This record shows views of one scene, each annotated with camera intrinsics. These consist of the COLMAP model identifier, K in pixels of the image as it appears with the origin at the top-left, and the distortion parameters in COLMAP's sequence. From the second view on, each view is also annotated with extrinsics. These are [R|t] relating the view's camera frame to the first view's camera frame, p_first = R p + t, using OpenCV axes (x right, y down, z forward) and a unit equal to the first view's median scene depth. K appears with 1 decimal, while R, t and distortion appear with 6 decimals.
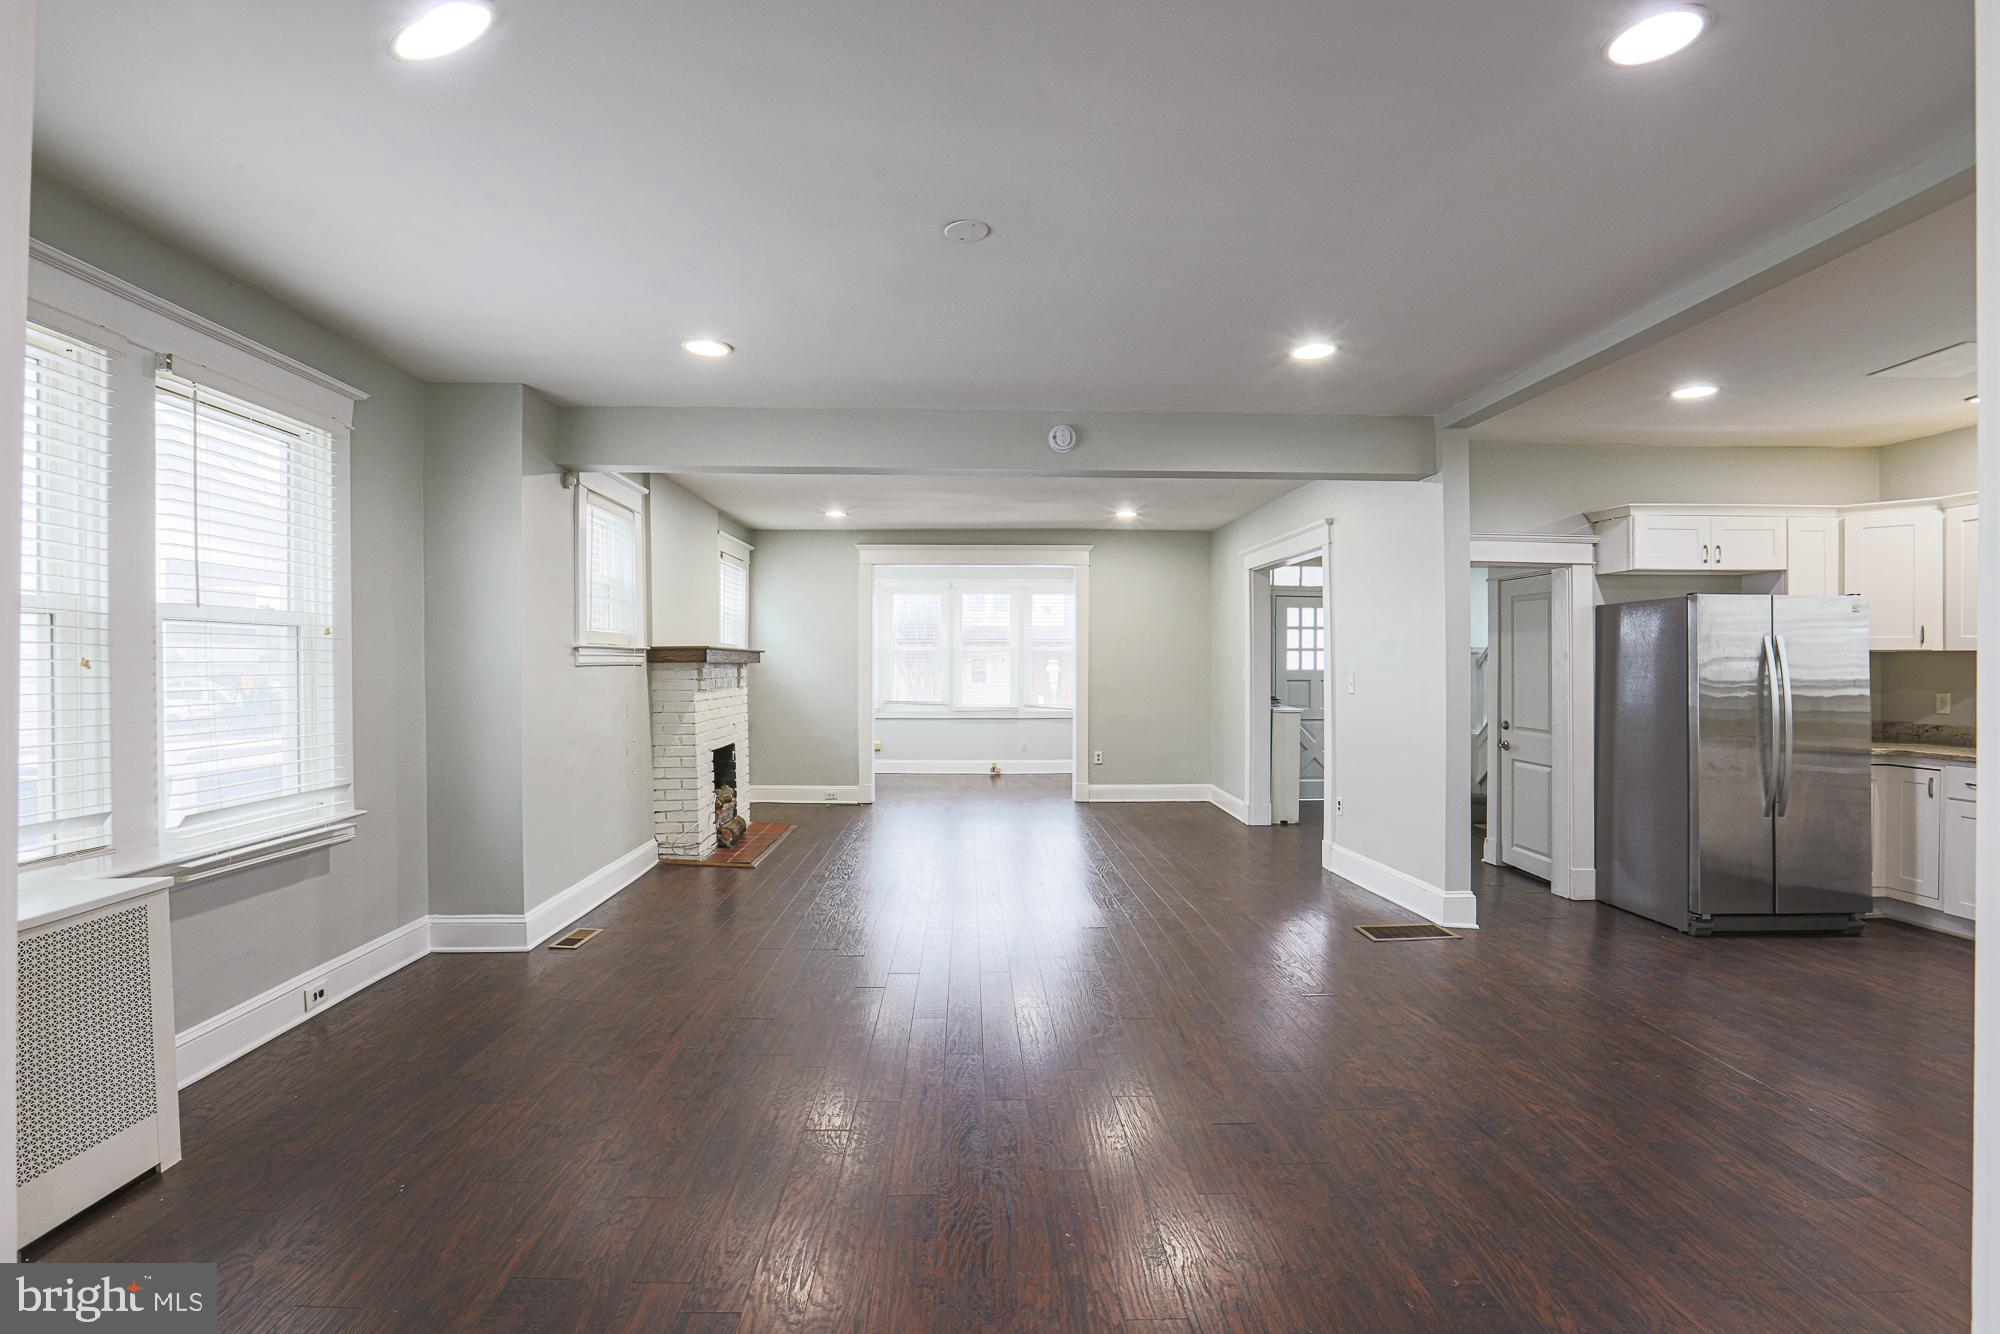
lens RADIAL K [[922.1, 0, 1000.8], [0, 922.1, 681.3], [0, 0, 1]] dist [-0.034900, 0.004797]
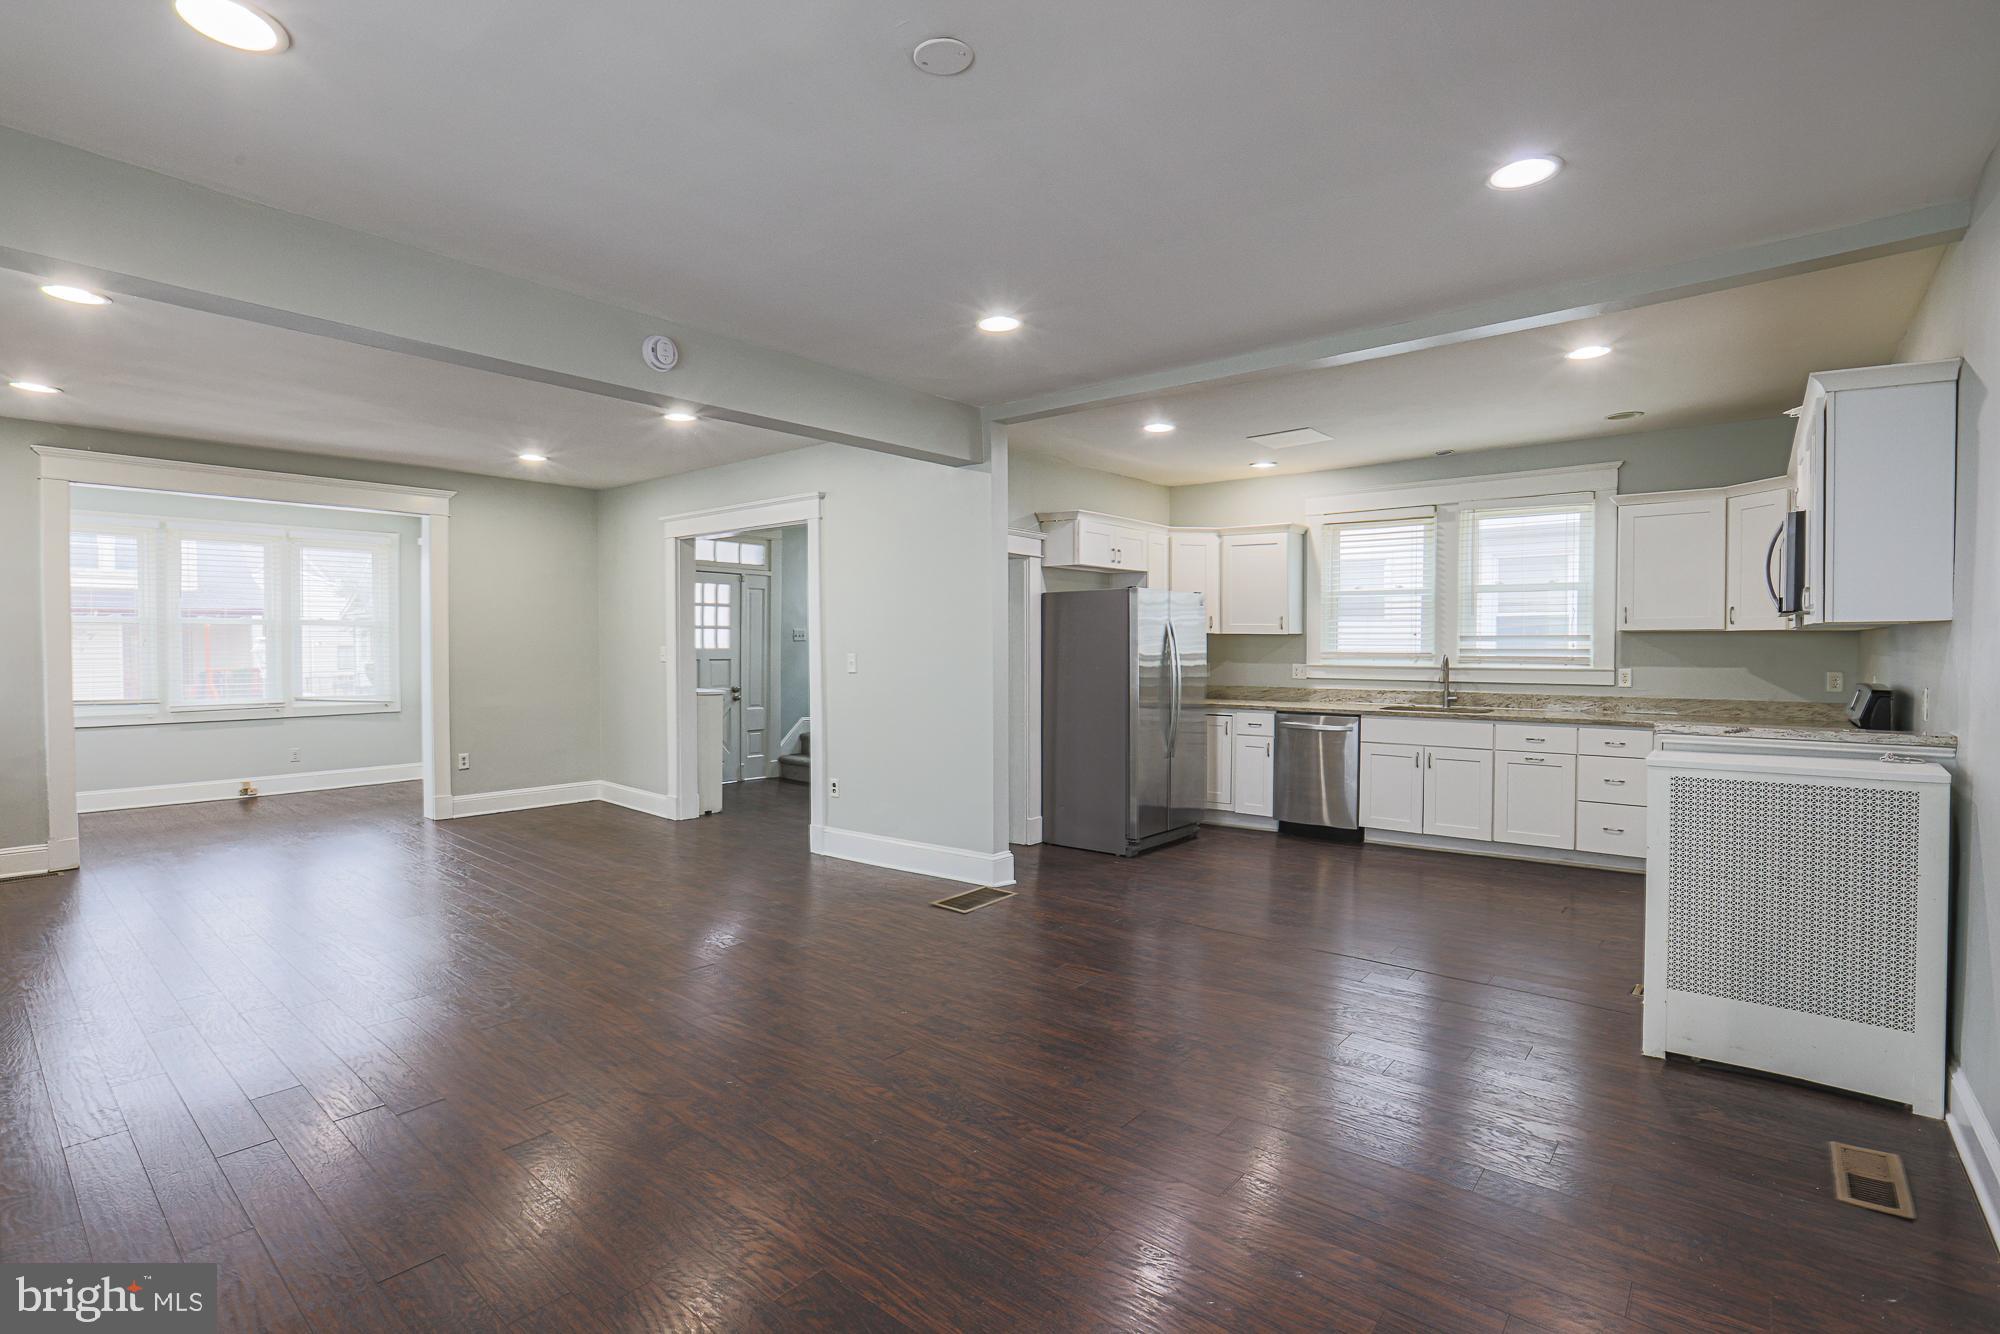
lens RADIAL K [[922.1, 0, 987.3], [0, 922.1, 668.5], [0, 0, 1]] dist [-0.034900, 0.004797]
pose [[0.680112, -0.018869, 0.732865, -0.272757], [0.013023, 0.999822, 0.013657, -0.002459], [-0.732992, 0.000256, 0.680237, 0.240171]]
